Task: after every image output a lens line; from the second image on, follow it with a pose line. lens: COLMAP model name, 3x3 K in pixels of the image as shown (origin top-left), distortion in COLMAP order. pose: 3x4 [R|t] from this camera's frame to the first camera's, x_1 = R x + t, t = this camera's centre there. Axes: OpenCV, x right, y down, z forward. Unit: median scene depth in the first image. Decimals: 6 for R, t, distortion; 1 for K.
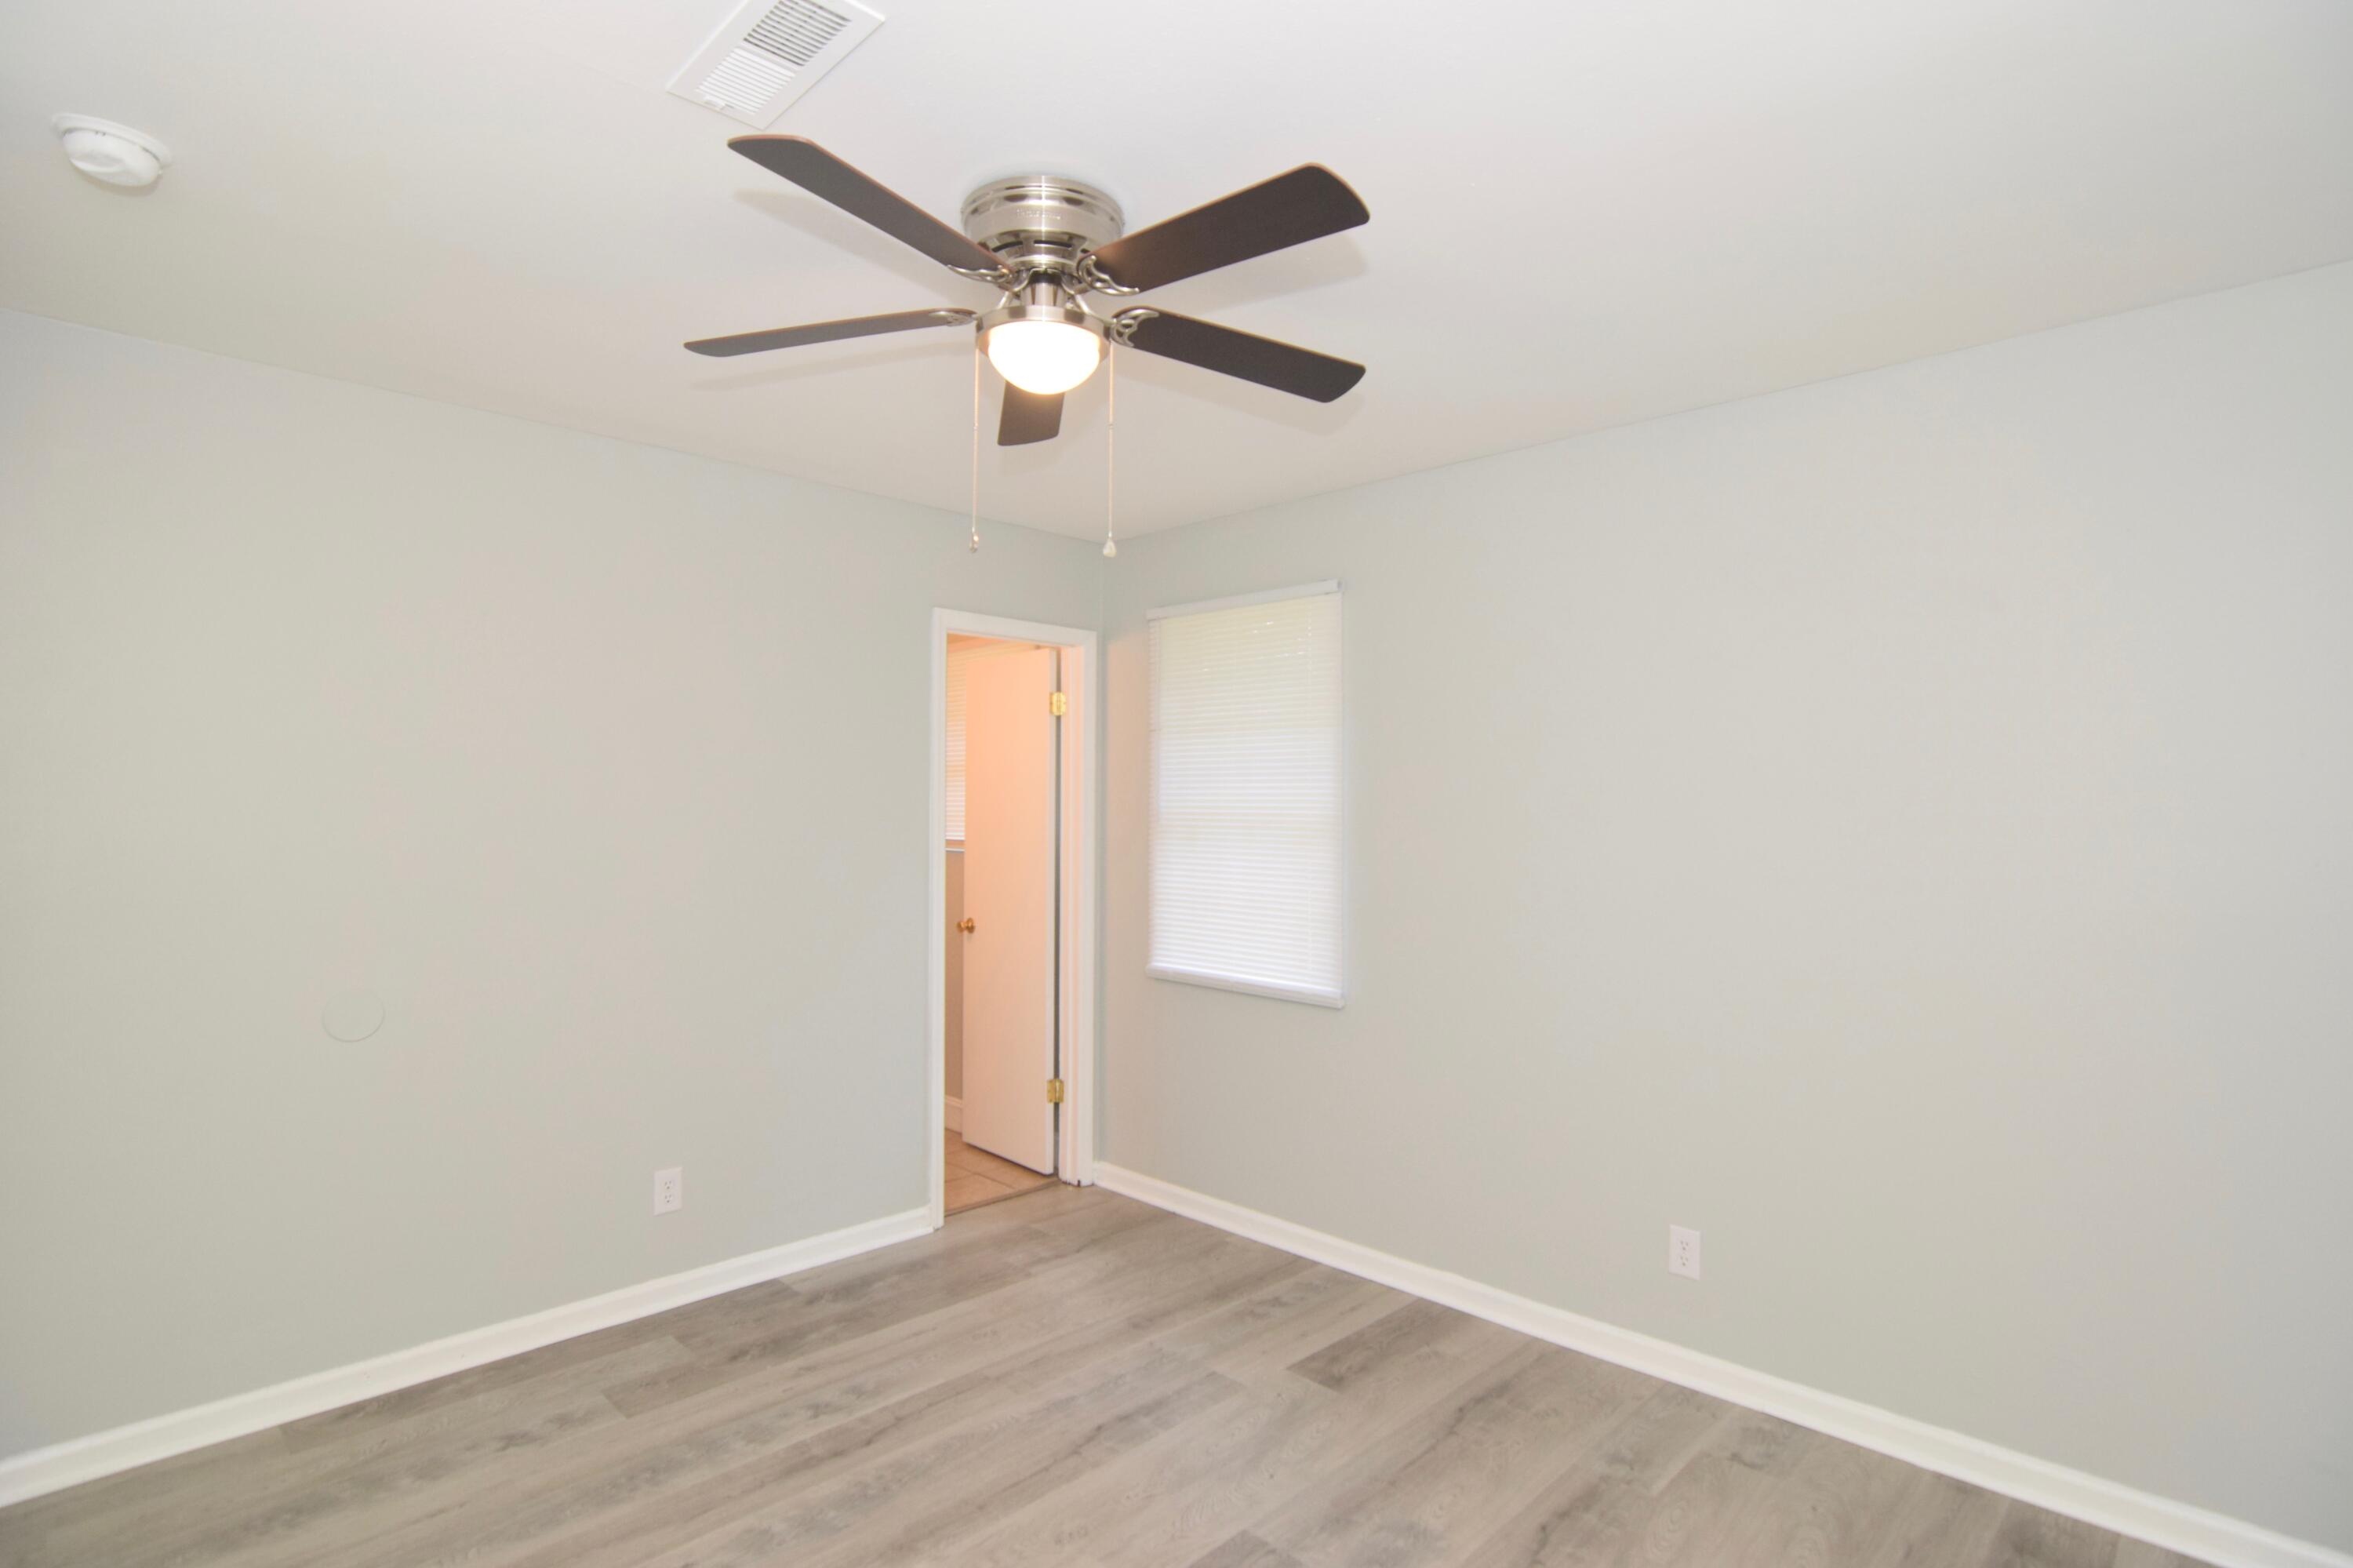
lens RADIAL K [[1161.0, 0, 1171.8], [0, 1161.0, 767.8], [0, 0, 1]] dist [-0.033143, 0.012209]
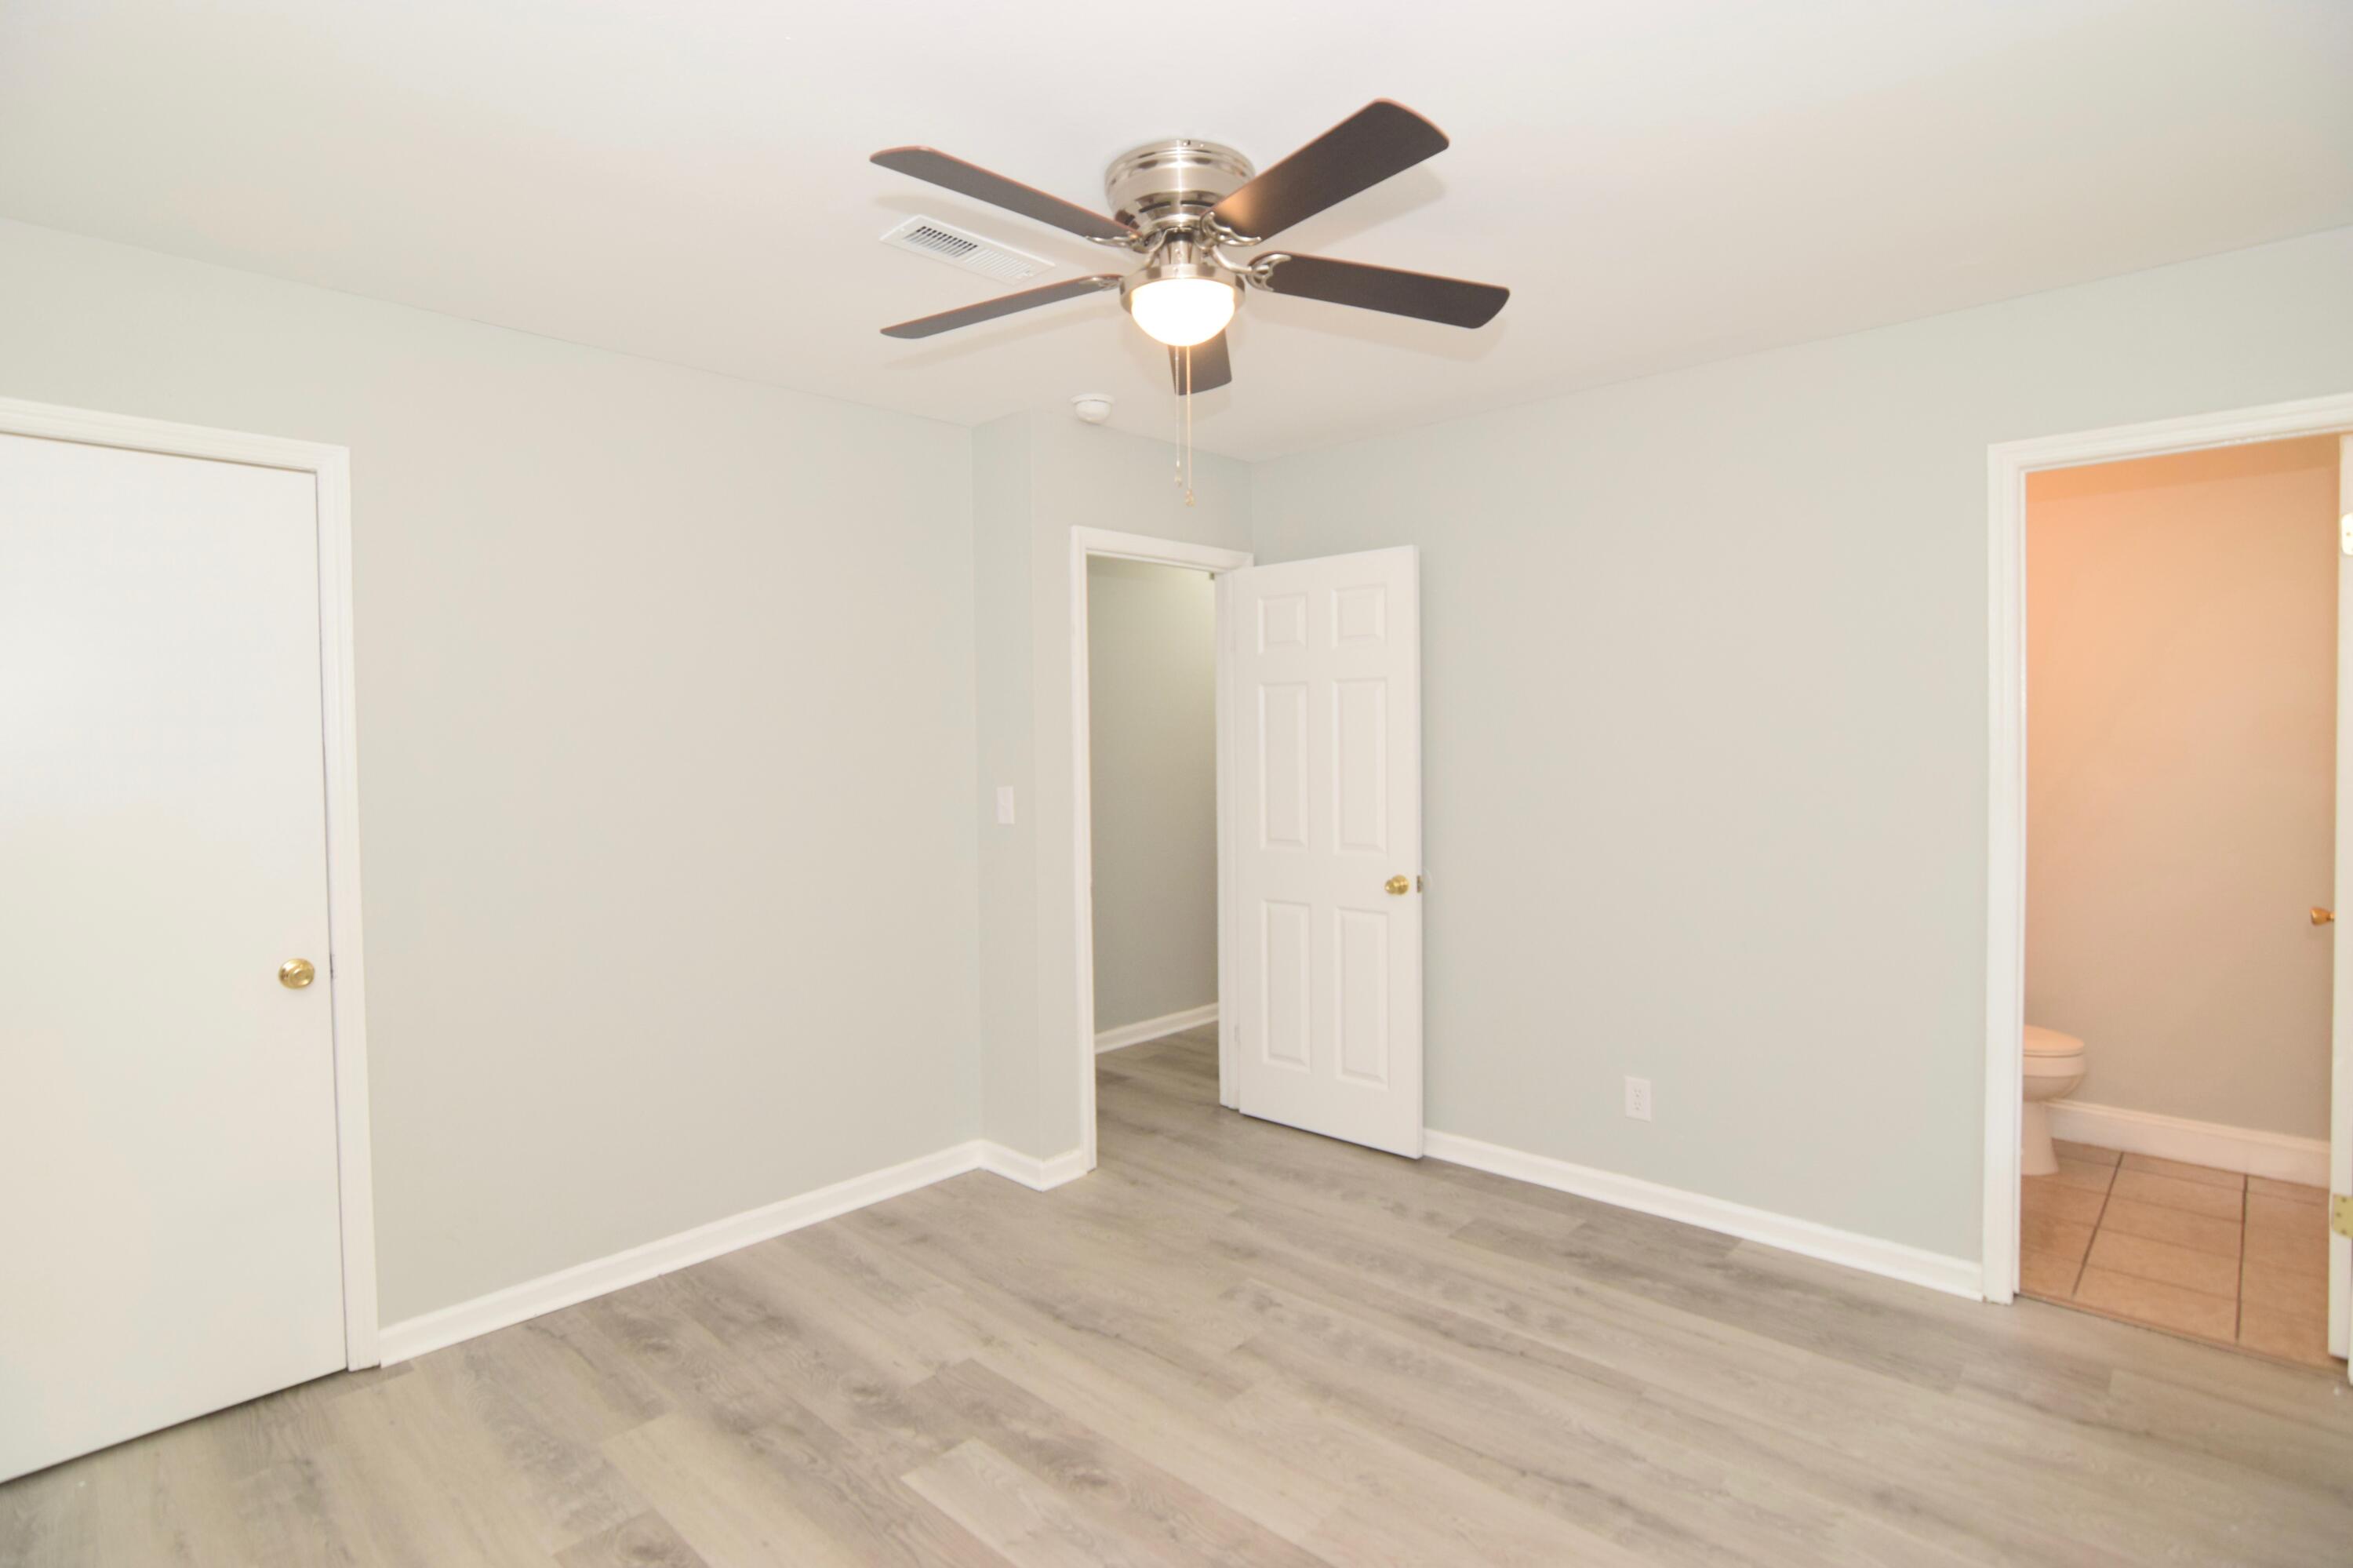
lens RADIAL K [[1161.0, 0, 1171.8], [0, 1161.0, 767.8], [0, 0, 1]] dist [-0.033143, 0.012209]
pose [[0.031059, 0.023987, -0.999230, 0.692974], [0.047067, 0.998568, 0.025434, 0.028212], [0.998409, -0.047821, 0.029886, 0.670530]]
